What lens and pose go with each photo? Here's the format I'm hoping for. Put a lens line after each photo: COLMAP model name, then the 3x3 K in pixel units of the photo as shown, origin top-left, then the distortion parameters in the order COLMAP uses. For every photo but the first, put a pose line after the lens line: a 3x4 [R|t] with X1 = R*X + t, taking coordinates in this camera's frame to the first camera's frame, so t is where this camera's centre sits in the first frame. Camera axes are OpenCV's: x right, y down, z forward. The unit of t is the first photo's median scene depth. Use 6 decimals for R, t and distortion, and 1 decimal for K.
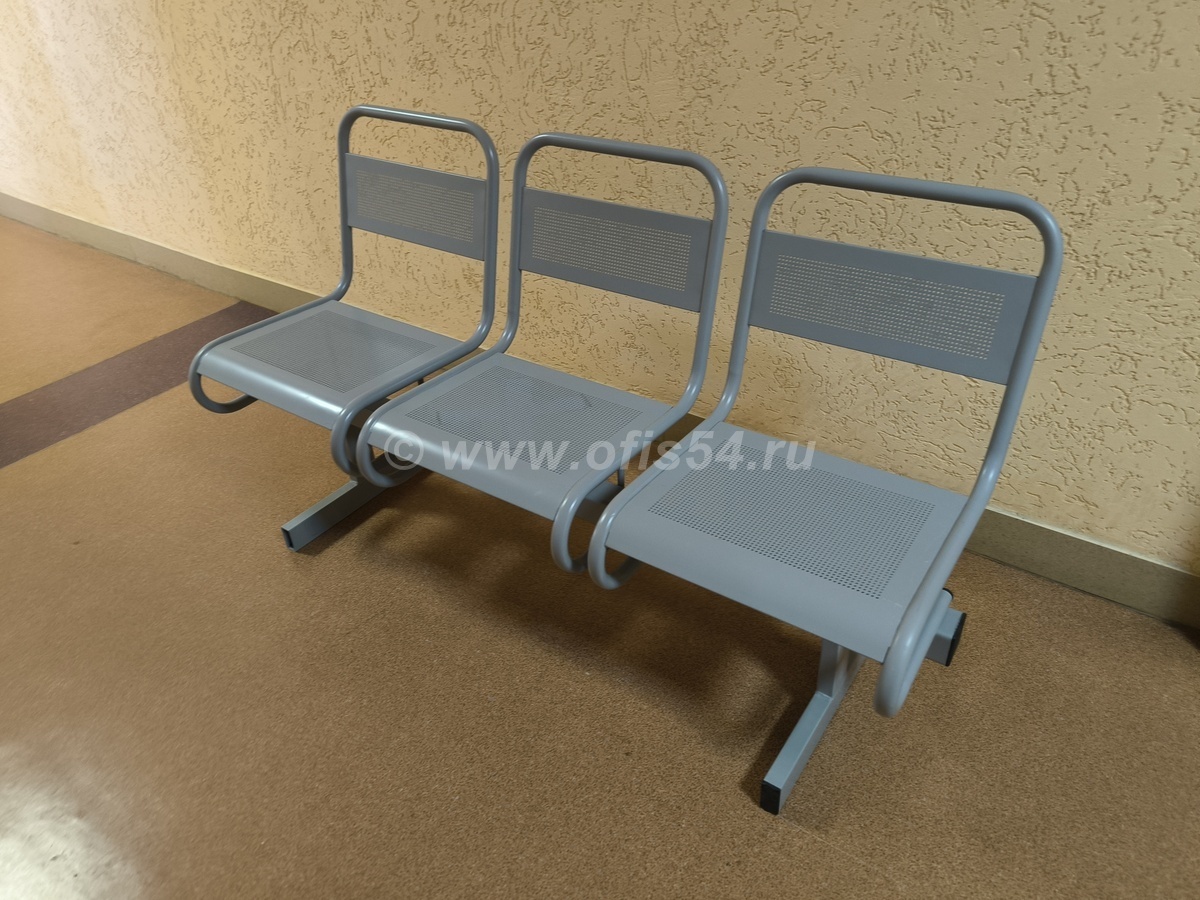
lens RADIAL K [[840.1, 0, 599.9], [0, 840.1, 455.1], [0, 0, 1]] dist [0.034321, -0.026899]
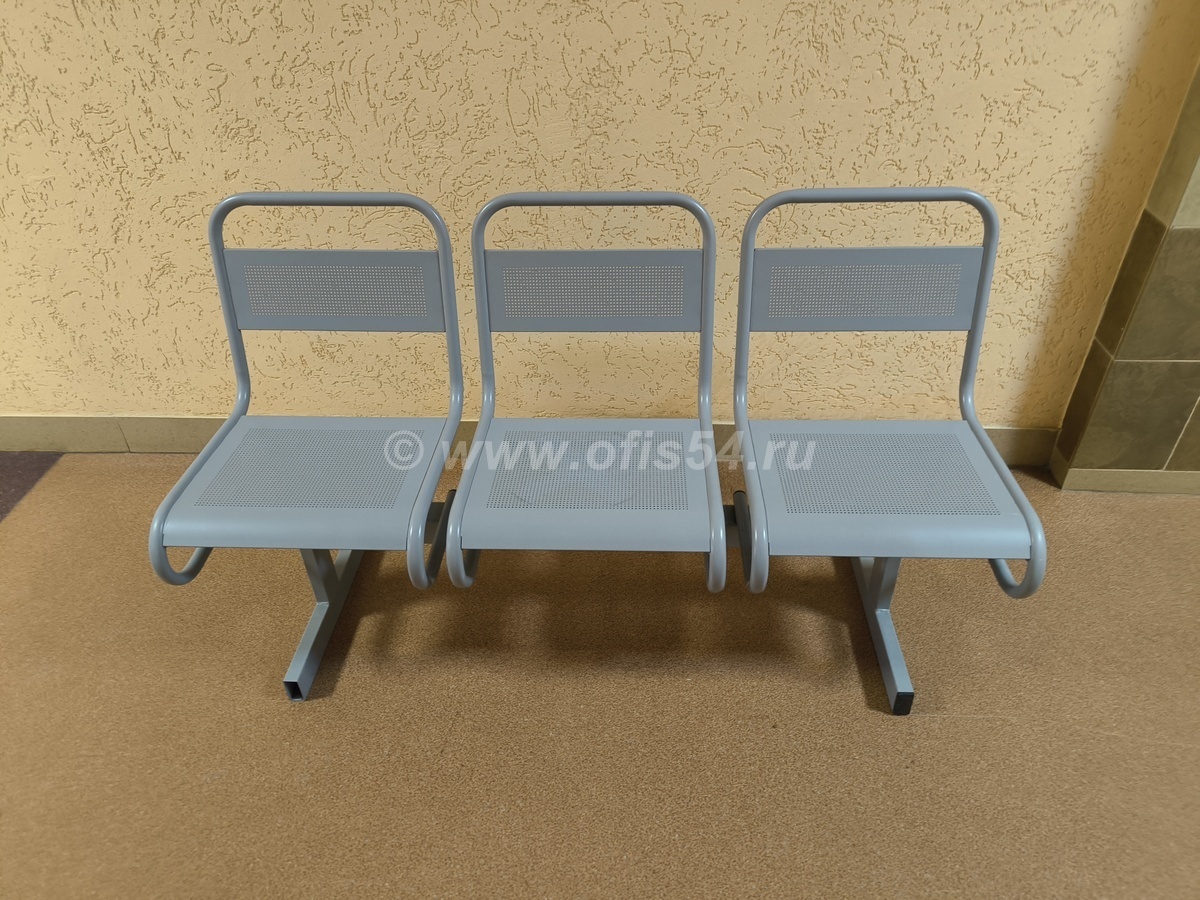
lens RADIAL K [[840.1, 0, 603.4], [0, 840.1, 453.7], [0, 0, 1]] dist [0.034321, -0.026899]
pose [[0.845369, -0.303794, 0.439387, -0.499100], [0.292947, 0.951474, 0.094231, -0.150664], [-0.446692, 0.049057, 0.893342, 0.073782]]
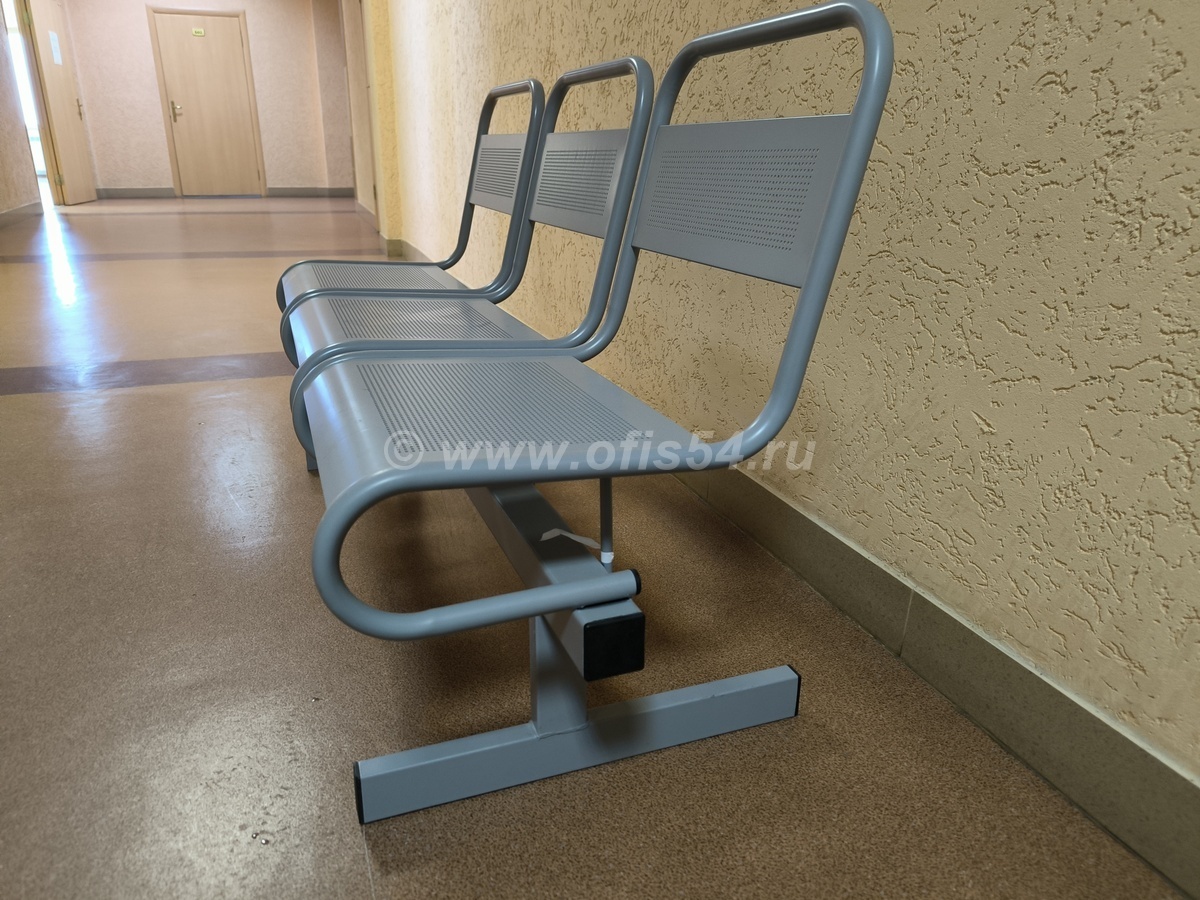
lens RADIAL K [[840.1, 0, 587.9], [0, 840.1, 454.0], [0, 0, 1]] dist [0.034321, -0.026899]
pose [[0.818955, 0.240229, -0.521156, 0.563503], [-0.361667, 0.921164, -0.143716, 0.147035], [0.445545, 0.306182, 0.841274, 0.335001]]
